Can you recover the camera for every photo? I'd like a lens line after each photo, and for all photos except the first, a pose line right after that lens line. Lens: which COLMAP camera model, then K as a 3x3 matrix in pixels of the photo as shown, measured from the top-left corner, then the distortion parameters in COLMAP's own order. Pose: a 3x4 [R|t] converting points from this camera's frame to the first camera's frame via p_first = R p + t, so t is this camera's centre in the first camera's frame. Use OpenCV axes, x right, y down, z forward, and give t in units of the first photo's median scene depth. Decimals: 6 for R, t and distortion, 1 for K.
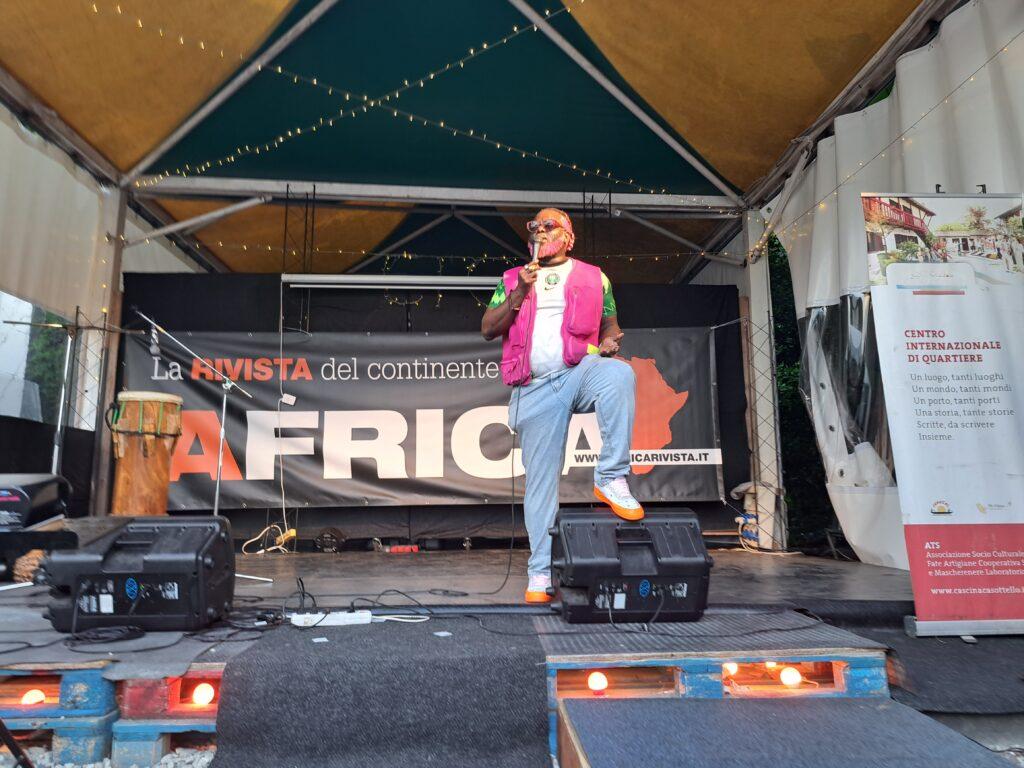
lens RADIAL K [[729.6, 0, 512.0], [0, 729.6, 384.0], [0, 0, 1]] dist [0.096471, -0.137723]
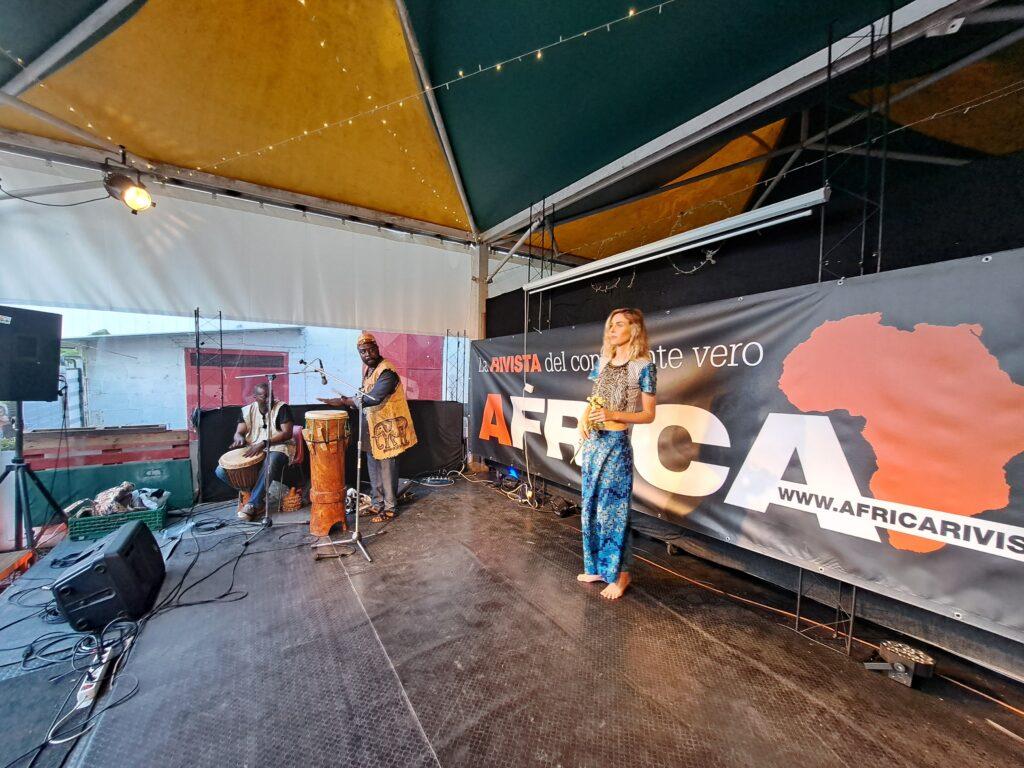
lens RADIAL K [[410.3, 0, 501.6], [0, 410.3, 407.0], [0, 0, 1]] dist [-0.023089, -0.000217]
pose [[0.490086, 0.072920, -0.868619, 0.272908], [0.110418, 0.983274, 0.144844, -0.052686], [0.864652, -0.166897, 0.473837, 0.625536]]
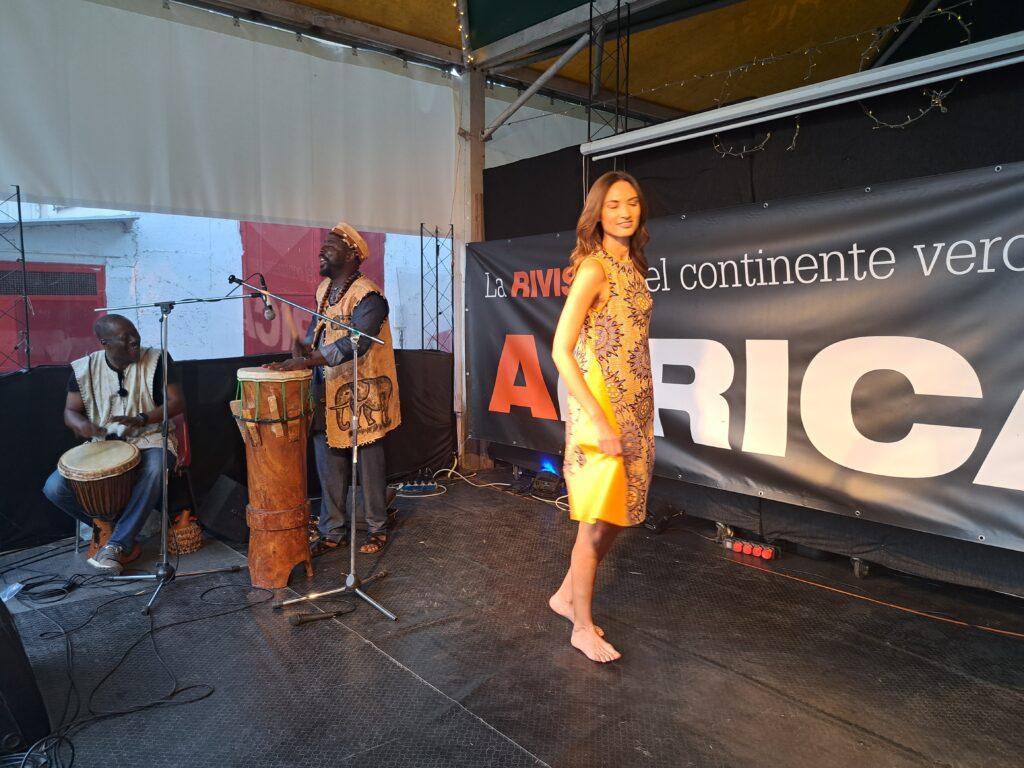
lens RADIAL K [[729.6, 0, 512.0], [0, 729.6, 384.0], [0, 0, 1]] dist [0.096471, -0.137723]
pose [[0.606098, 0.075782, -0.791772, 0.231114], [0.118290, 0.975793, 0.183946, -0.062499], [0.786545, -0.205148, 0.582461, 0.492515]]
